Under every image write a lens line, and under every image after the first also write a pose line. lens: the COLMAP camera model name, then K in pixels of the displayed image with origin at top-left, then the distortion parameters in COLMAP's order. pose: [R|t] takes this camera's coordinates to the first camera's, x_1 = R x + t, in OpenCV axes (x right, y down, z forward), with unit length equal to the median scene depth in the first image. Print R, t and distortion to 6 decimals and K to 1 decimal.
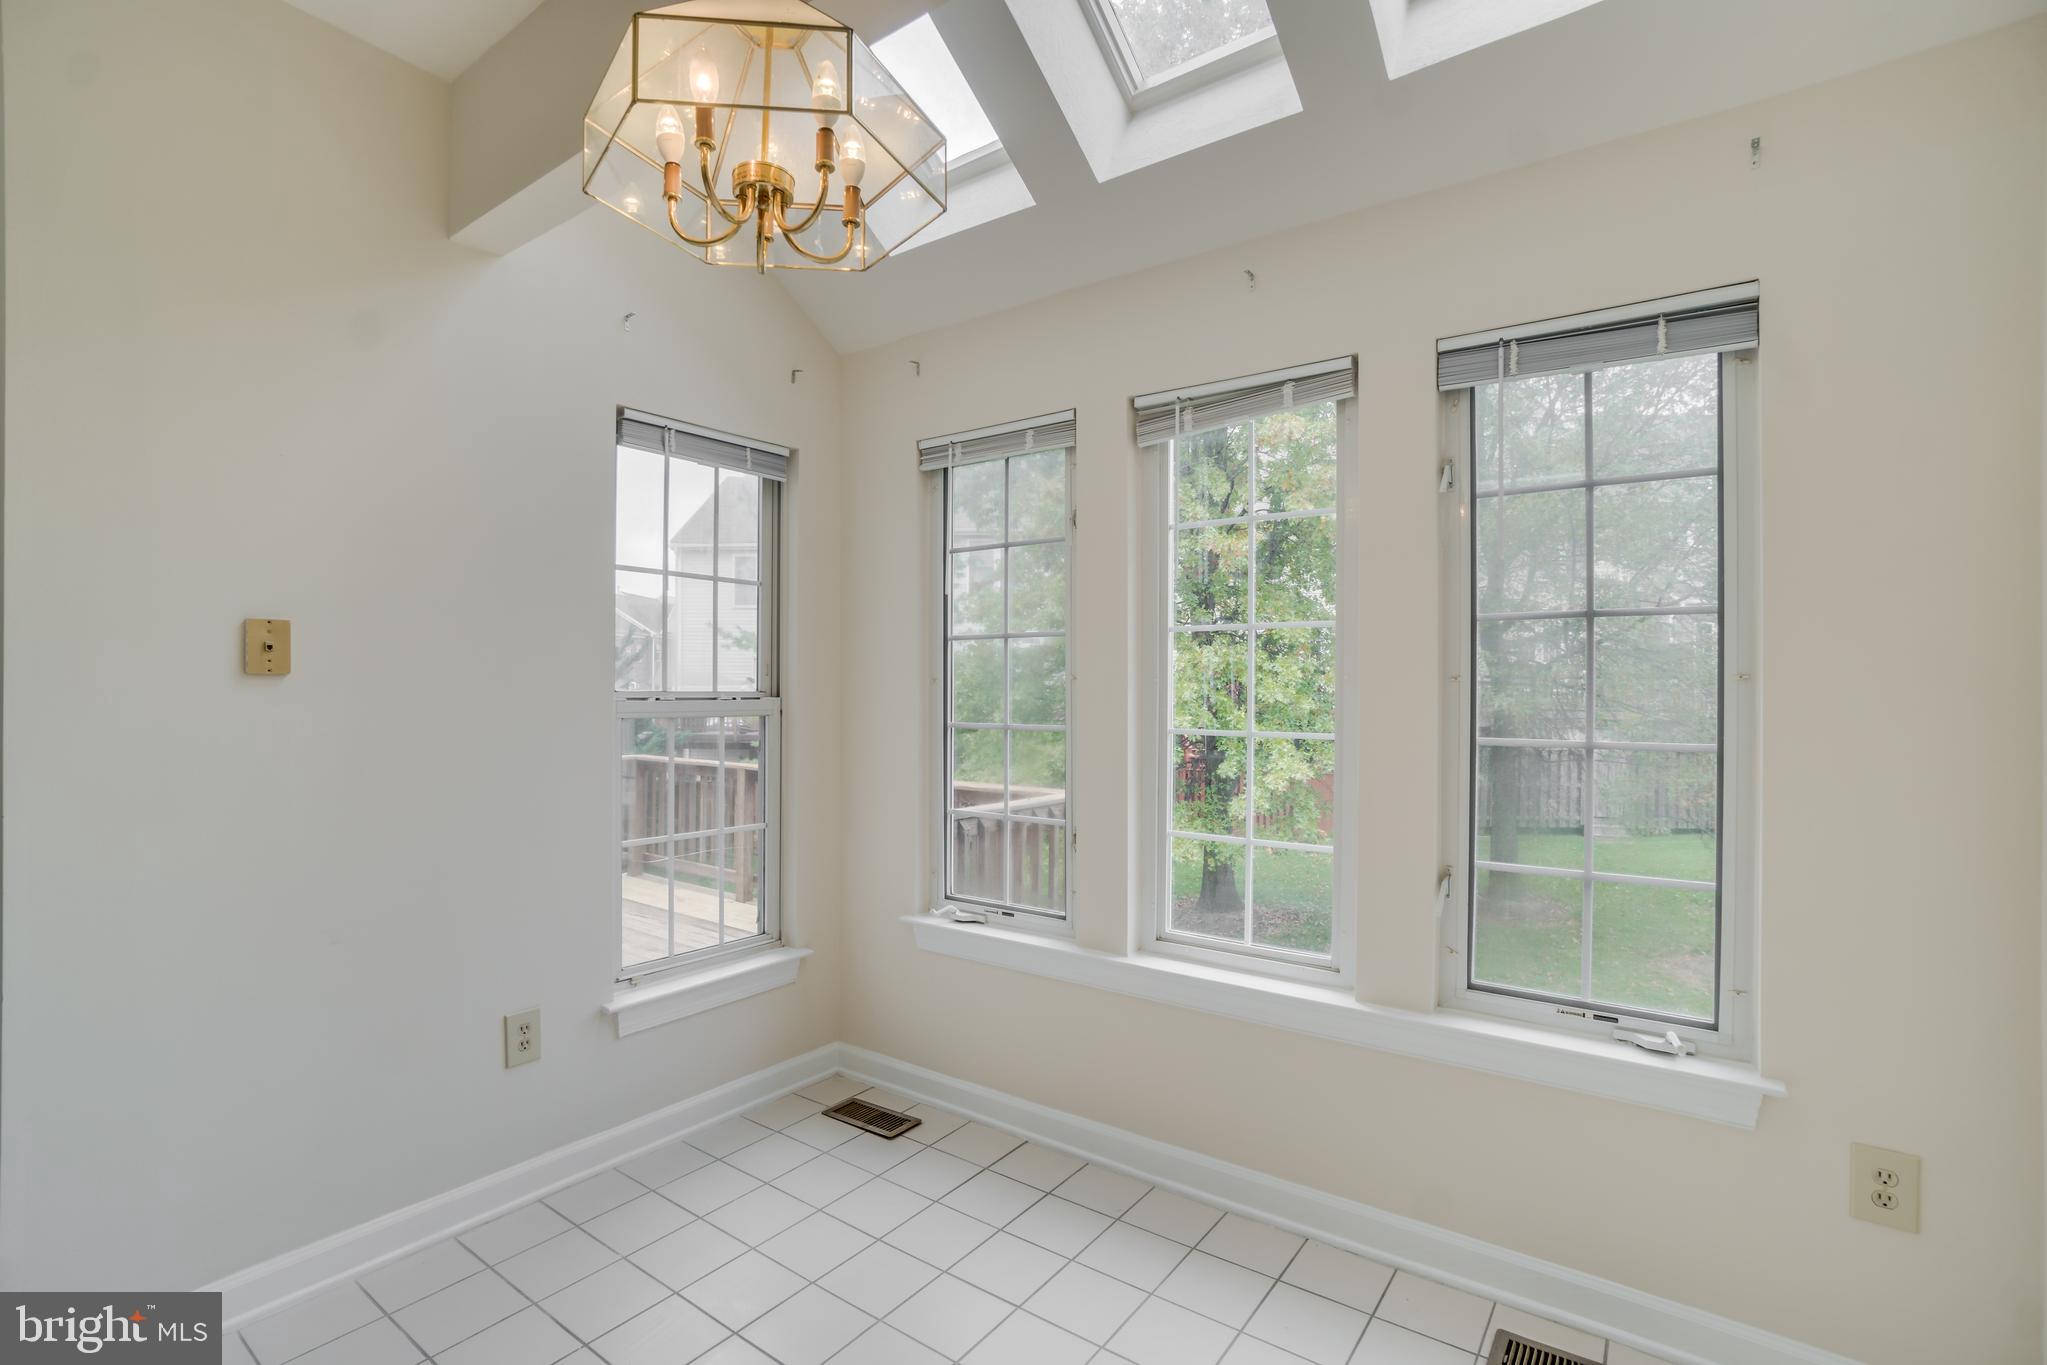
lens RADIAL K [[941.1, 0, 1018.2], [0, 941.1, 690.0], [0, 0, 1]] dist [-0.059478, 0.024317]
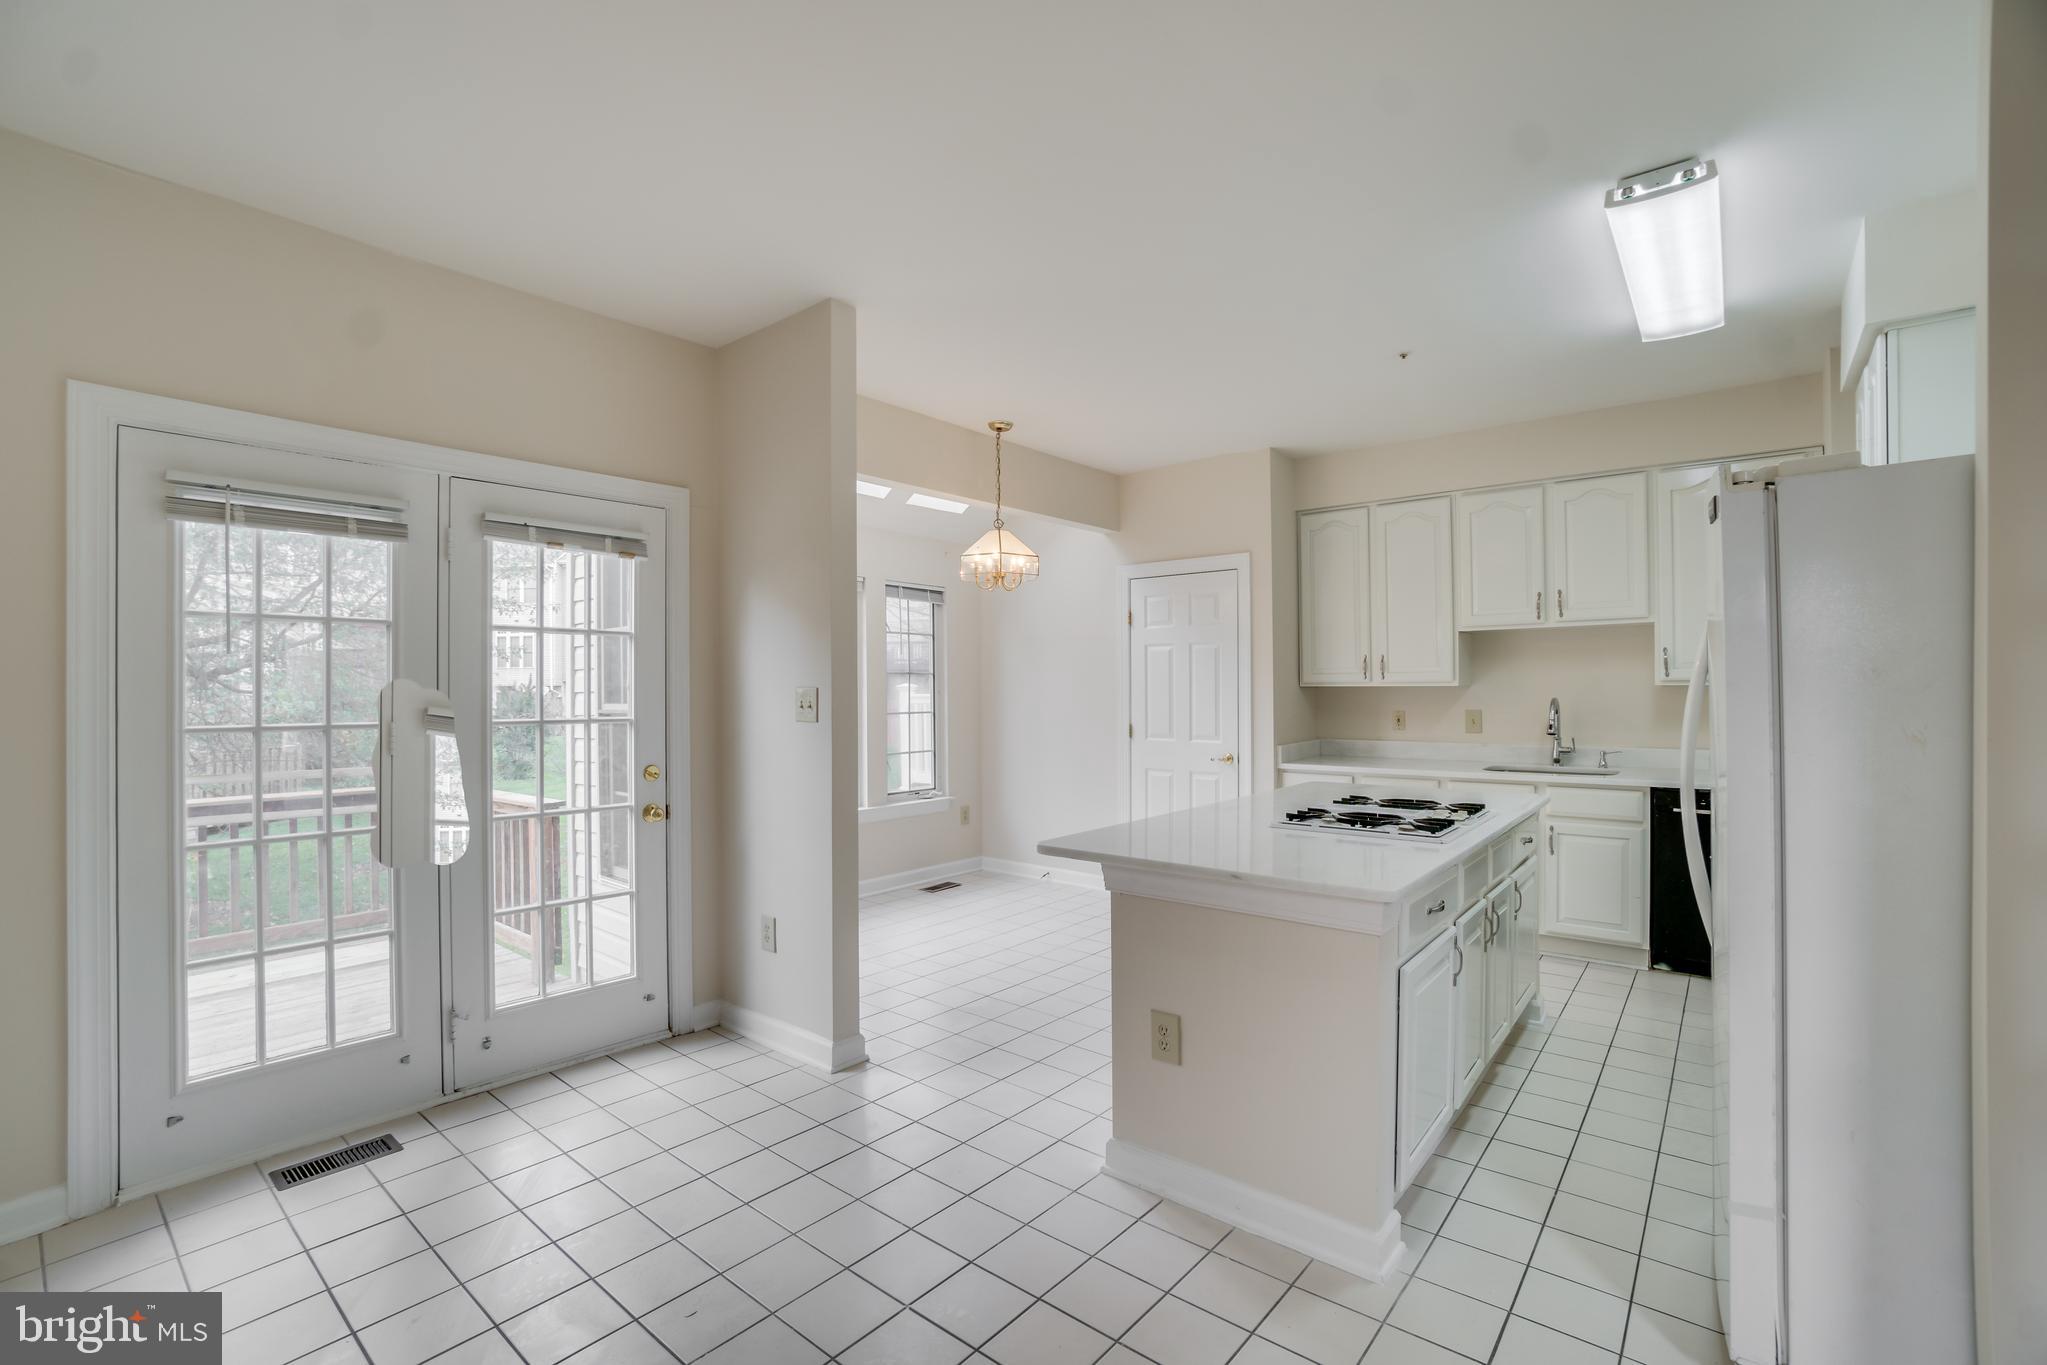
lens RADIAL K [[899.0, 0, 1018.2], [0, 899.0, 689.3], [0, 0, 1]] dist [-0.065628, 0.023808]
pose [[0.061607, -0.003535, 0.998094, -2.175154], [0.005916, 0.999977, 0.003176, -0.027771], [-0.998083, 0.005709, 0.061627, 0.349335]]
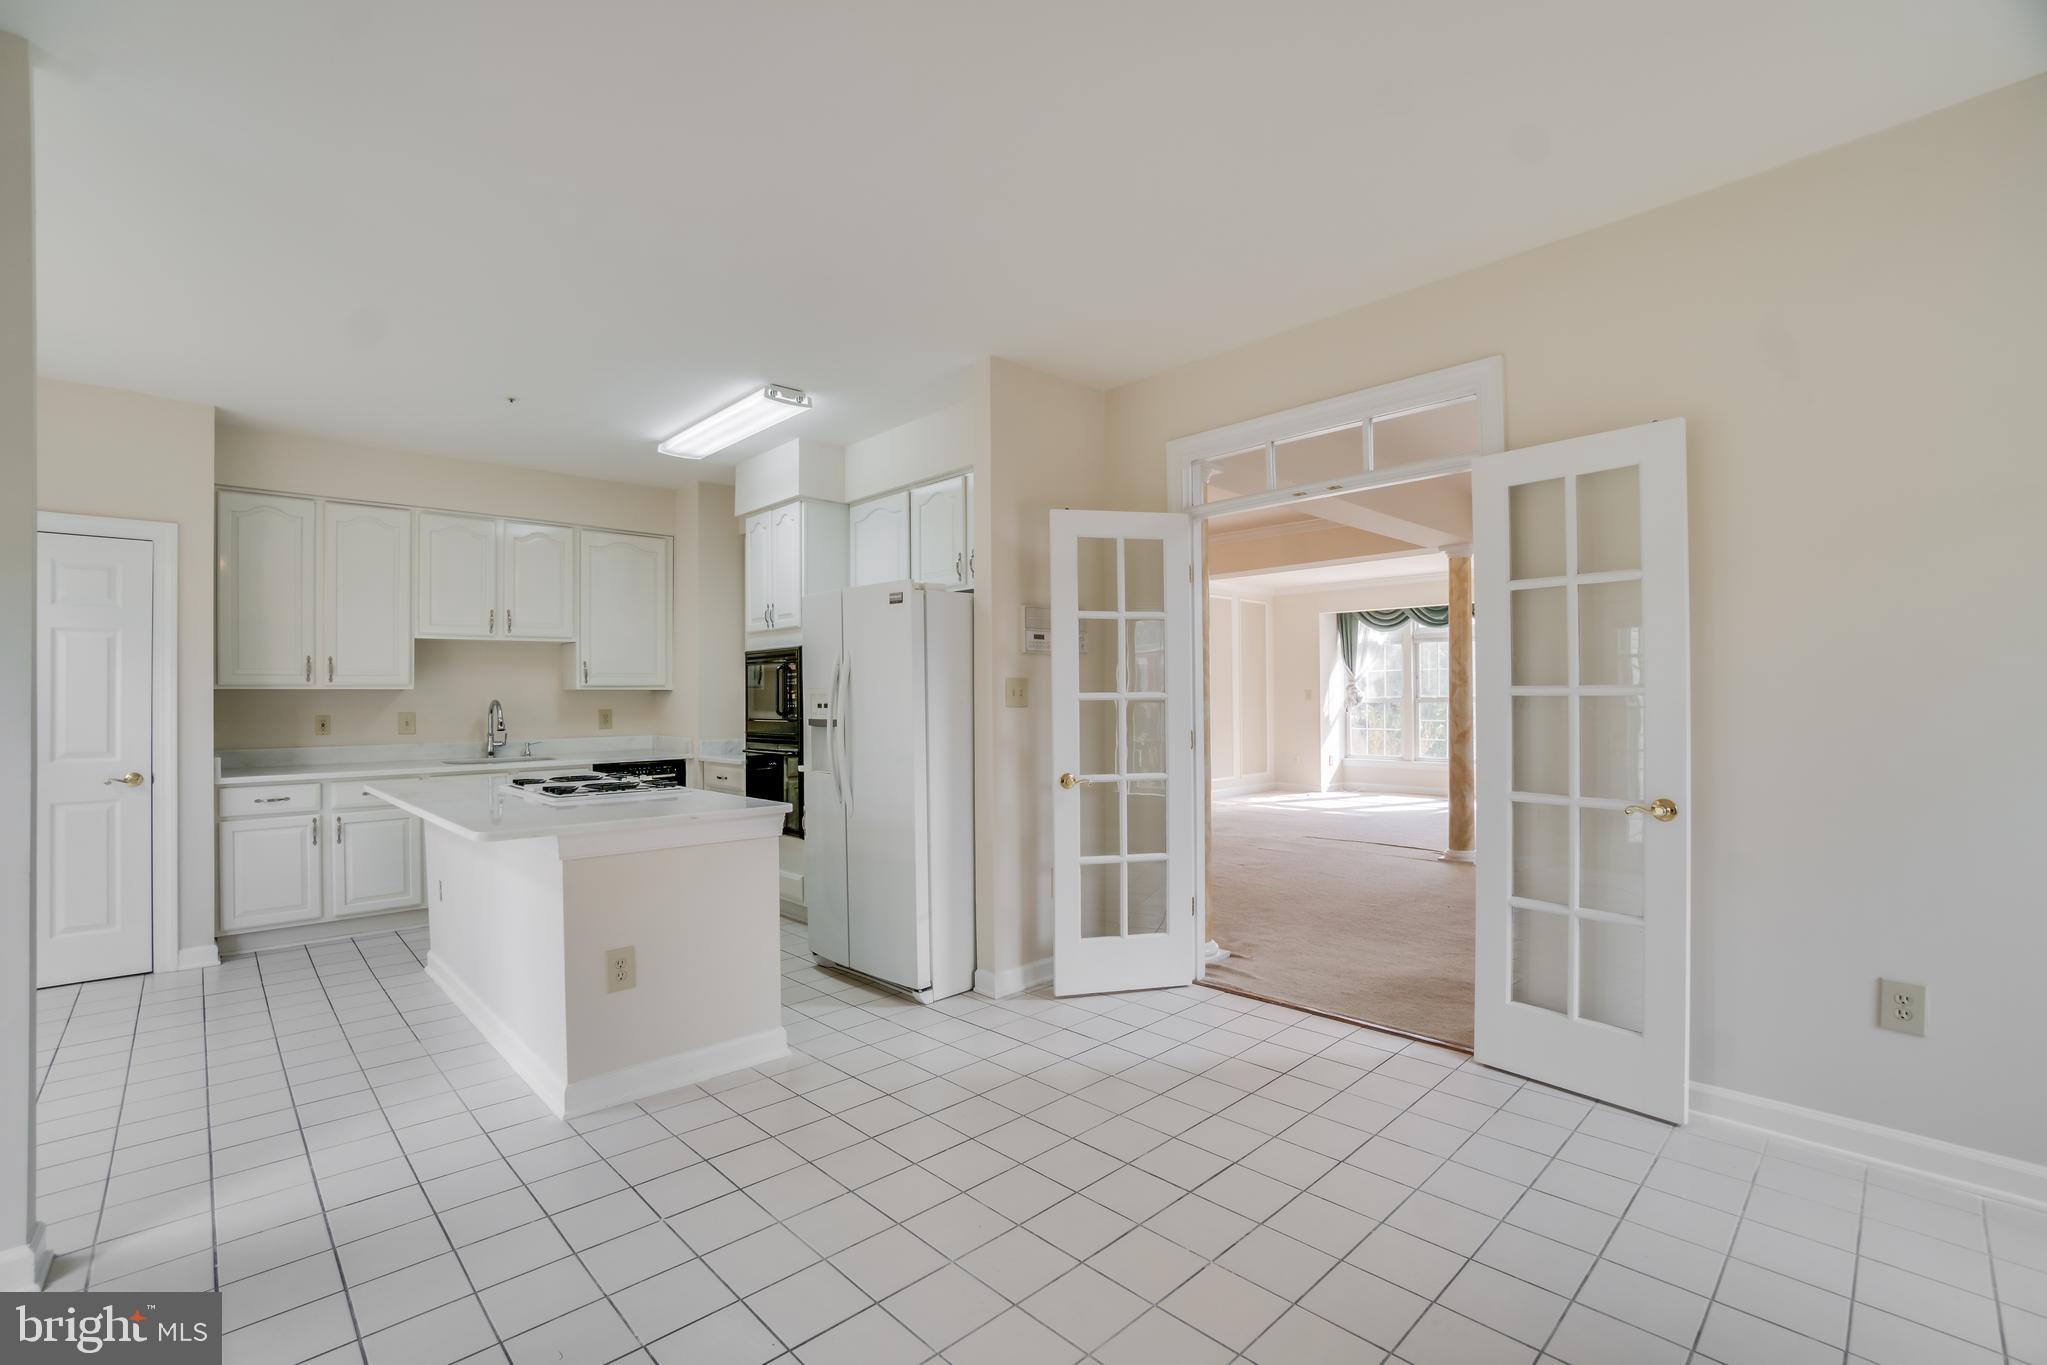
lens RADIAL K [[899.0, 0, 1018.2], [0, 899.0, 689.3], [0, 0, 1]] dist [-0.065628, 0.023808]
pose [[-0.984495, 0.007119, 0.175267, -1.897494], [0.005823, 0.999952, -0.007906, 0.003894], [-0.175315, -0.006763, -0.984489, 1.362602]]
